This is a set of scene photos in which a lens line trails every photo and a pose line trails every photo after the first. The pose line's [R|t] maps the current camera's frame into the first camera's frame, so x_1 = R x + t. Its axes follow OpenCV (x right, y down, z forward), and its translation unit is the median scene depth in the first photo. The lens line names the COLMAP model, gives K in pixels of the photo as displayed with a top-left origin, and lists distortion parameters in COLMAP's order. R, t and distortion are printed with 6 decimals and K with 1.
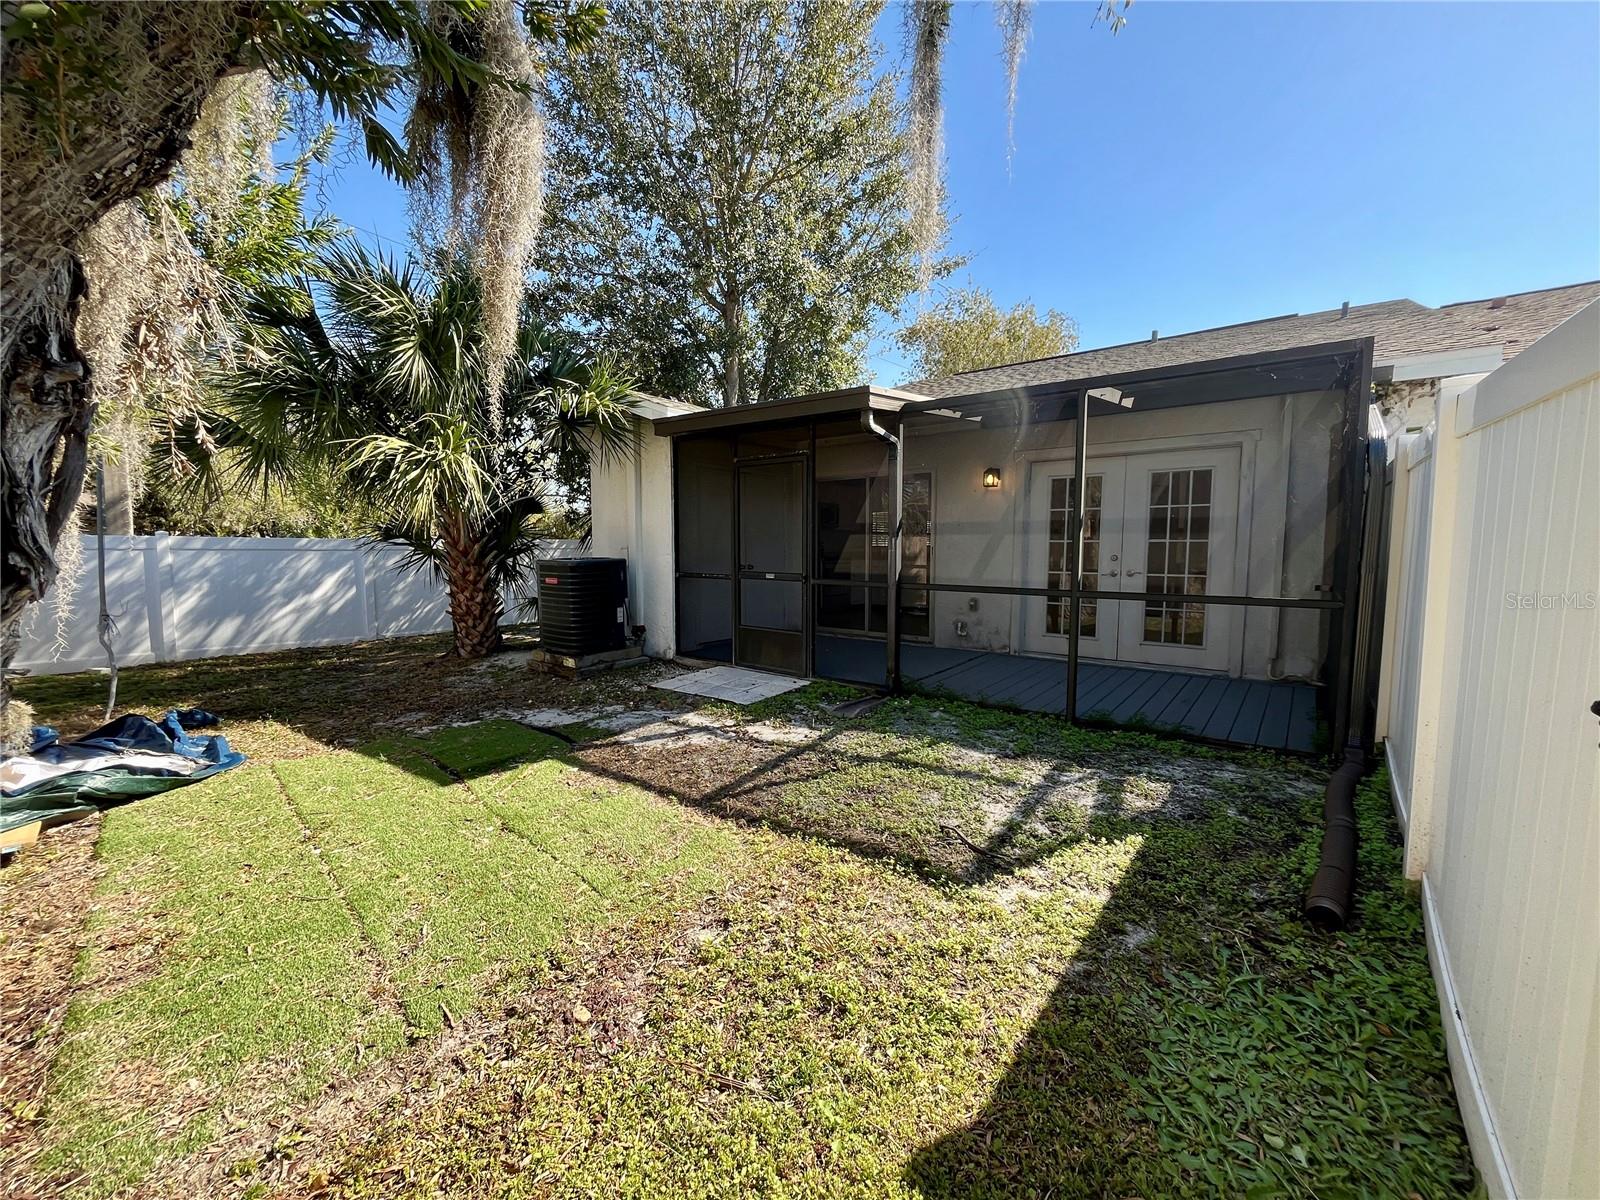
lens RADIAL K [[646.3, 0, 800.0], [0, 646.3, 600.0], [0, 0, 1]] dist [-0.000569, -0.000521]
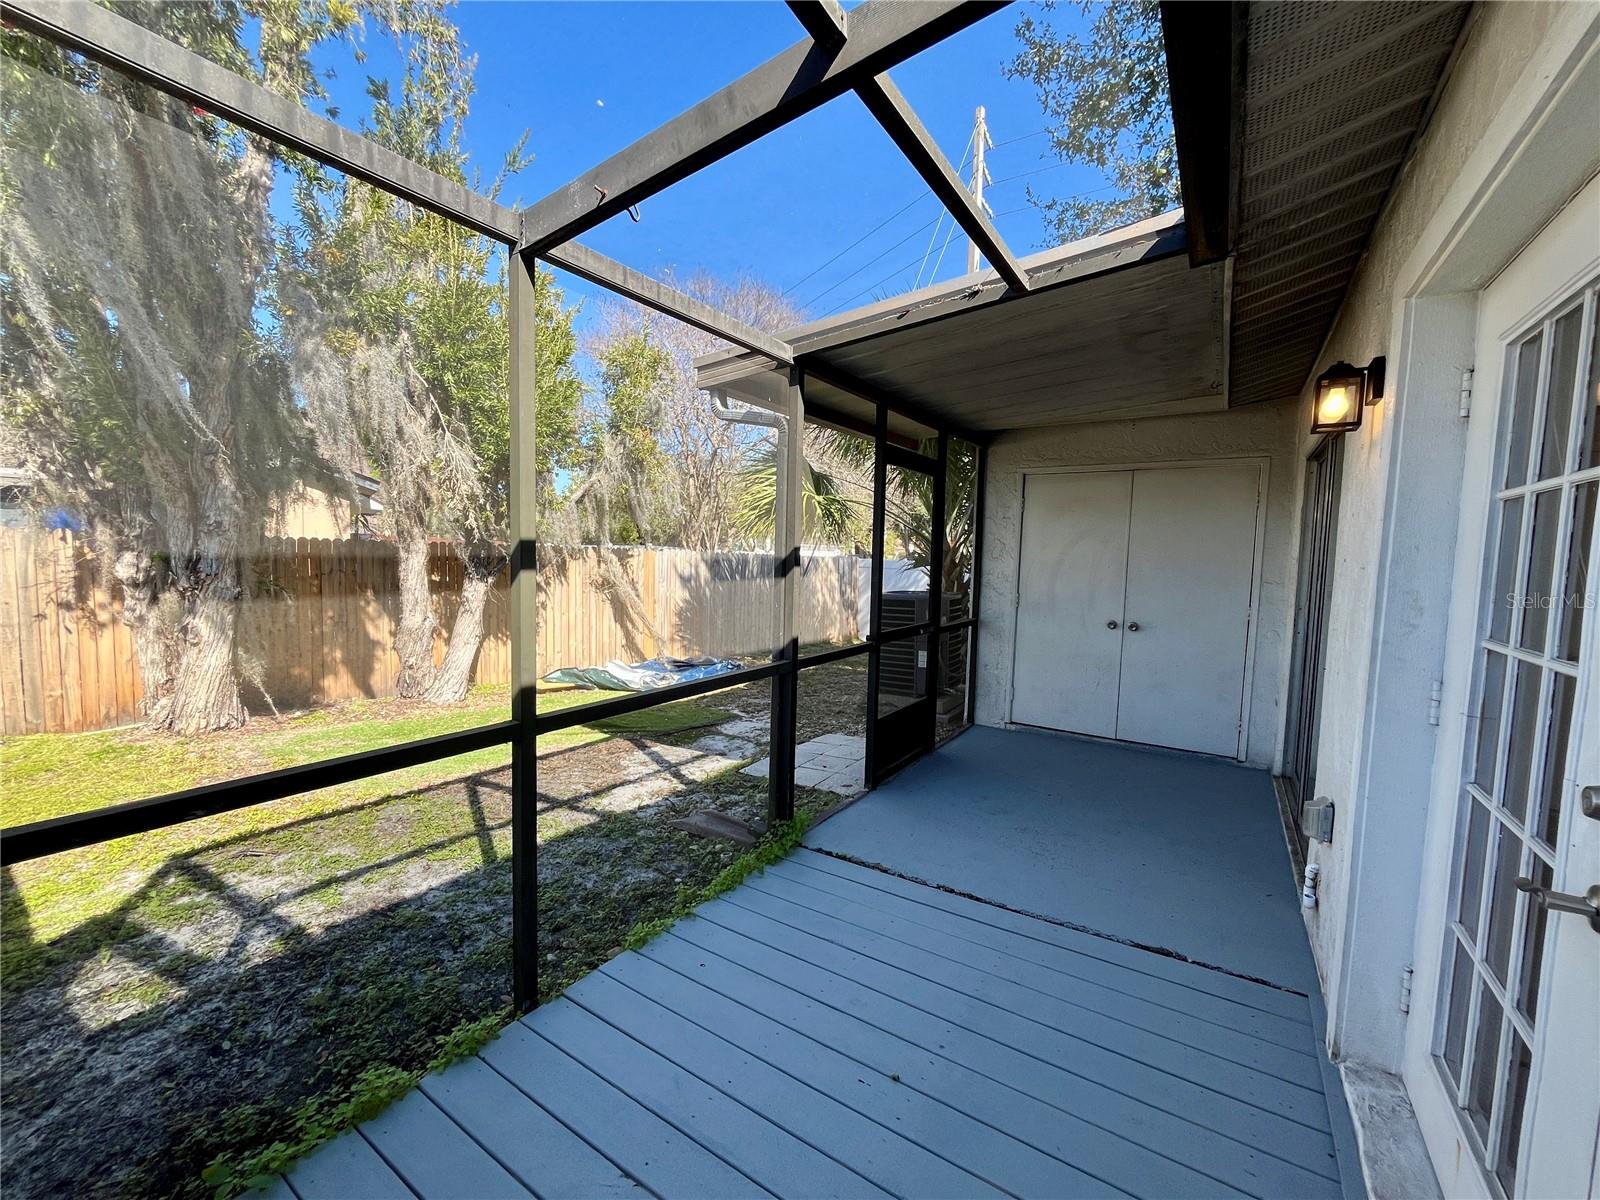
lens RADIAL K [[646.3, 0, 800.0], [0, 646.3, 600.0], [0, 0, 1]] dist [-0.000569, -0.000521]
pose [[0.084352, 0.074278, -0.993664, 0.869213], [-0.108649, 0.991958, 0.064928, -0.144982], [0.990495, 0.102483, 0.091744, 1.140851]]
